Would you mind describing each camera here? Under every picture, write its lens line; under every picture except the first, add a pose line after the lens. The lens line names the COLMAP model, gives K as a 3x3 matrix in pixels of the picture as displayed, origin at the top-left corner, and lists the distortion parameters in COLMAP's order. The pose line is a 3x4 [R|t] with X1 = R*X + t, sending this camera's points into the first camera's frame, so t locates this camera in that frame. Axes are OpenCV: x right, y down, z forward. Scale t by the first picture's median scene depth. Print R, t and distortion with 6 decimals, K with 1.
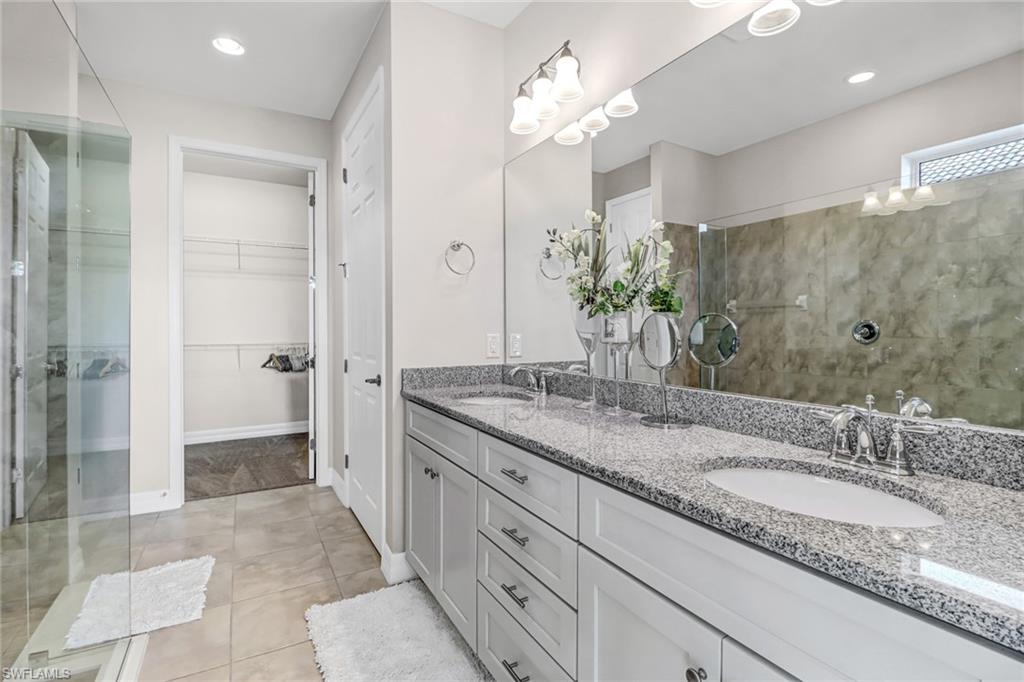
lens RADIAL K [[481.8, 0, 511.0], [0, 481.8, 316.6], [0, 0, 1]] dist [0.002475, -0.011215]
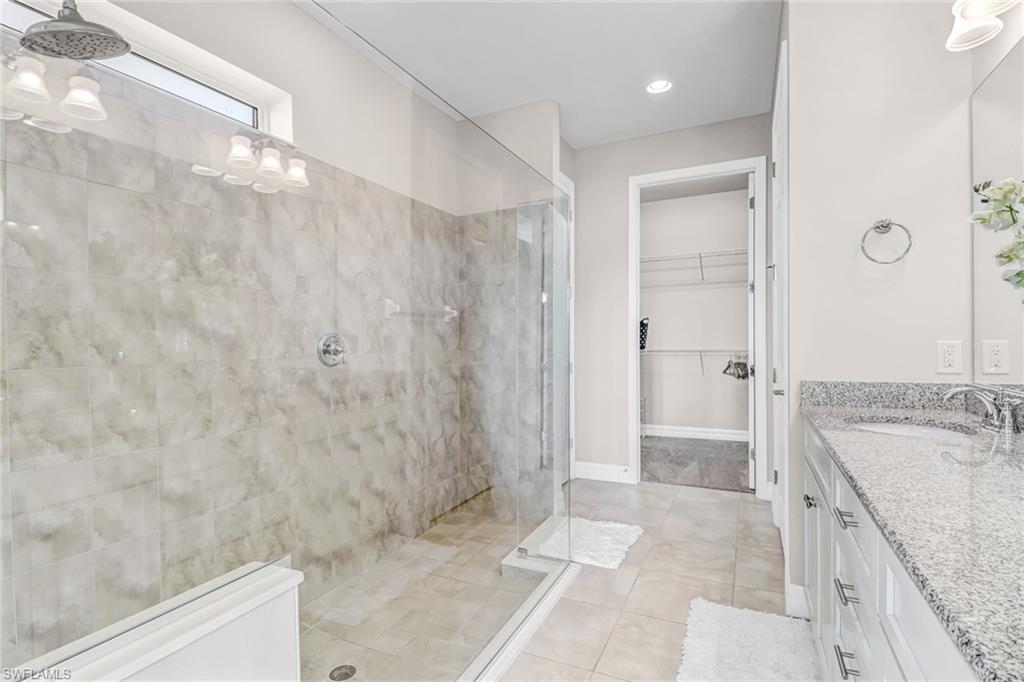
lens RADIAL K [[497.7, 0, 512.0], [0, 497.7, 341.0], [0, 0, 1]] dist [0.002659, -0.012284]
pose [[0.566201, -0.002160, -0.824264, 0.198014], [0.031441, 0.999325, 0.018978, 0.001960], [0.823667, -0.036661, 0.565887, 0.047953]]
